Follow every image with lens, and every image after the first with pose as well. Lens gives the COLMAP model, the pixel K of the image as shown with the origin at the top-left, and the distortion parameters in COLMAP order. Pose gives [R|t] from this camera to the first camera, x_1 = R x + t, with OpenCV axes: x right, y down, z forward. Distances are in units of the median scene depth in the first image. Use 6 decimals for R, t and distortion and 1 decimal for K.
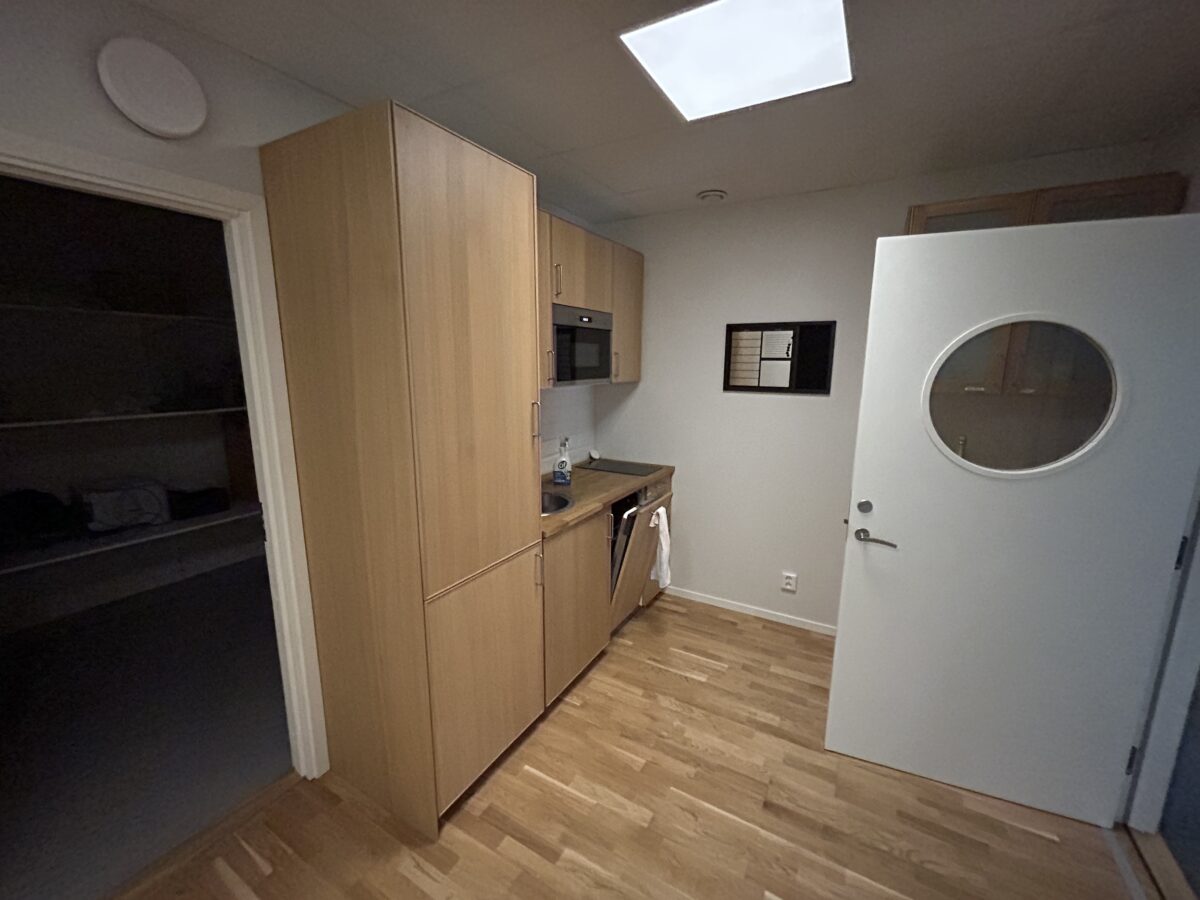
lens RADIAL K [[483.1, 0, 602.7], [0, 483.1, 451.4], [0, 0, 1]] dist [-0.000434, 0.000106]
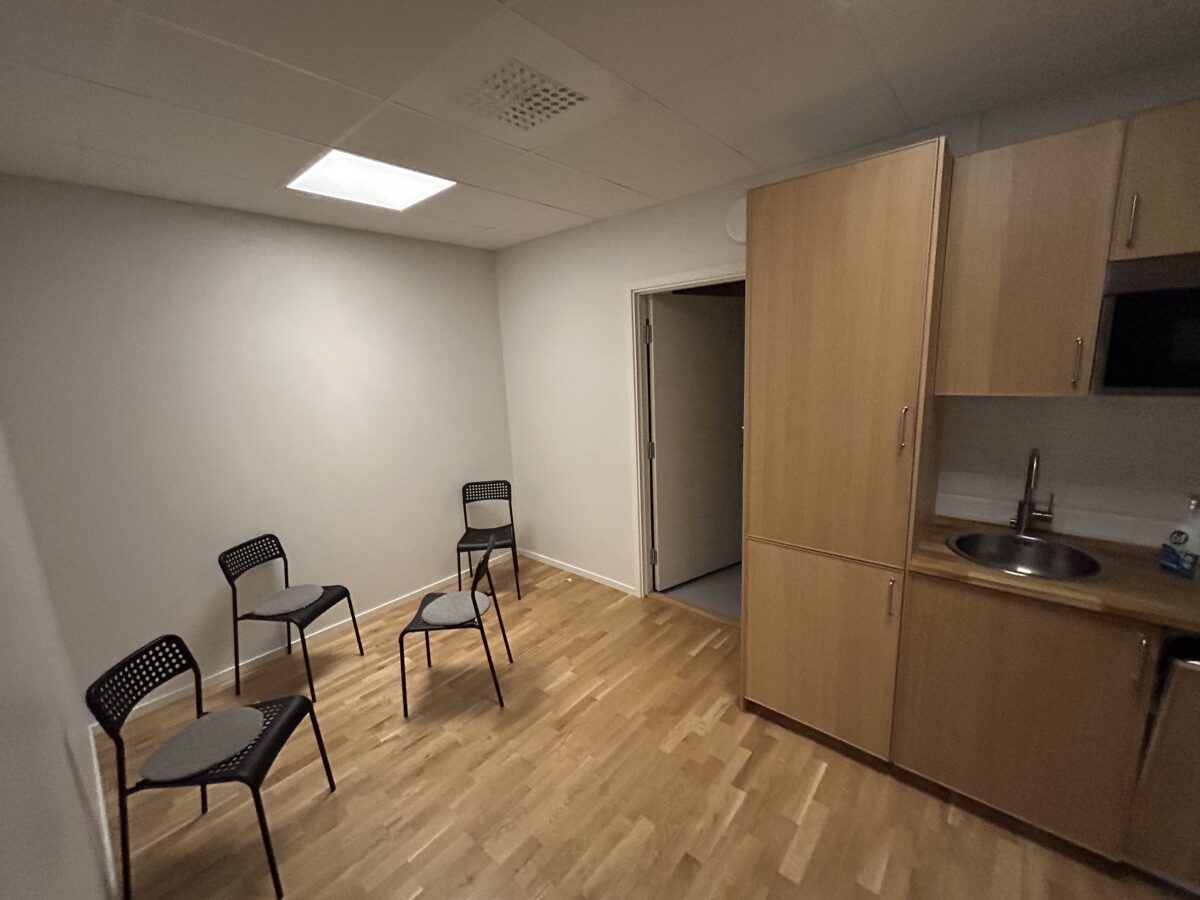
lens RADIAL K [[483.1, 0, 602.8], [0, 483.1, 452.0], [0, 0, 1]] dist [-0.000434, 0.000106]
pose [[-0.197555, 0.185701, -0.962542, 0.773489], [-0.141570, 0.966196, 0.215462, -0.128510], [0.970015, 0.178833, -0.164587, 0.590229]]
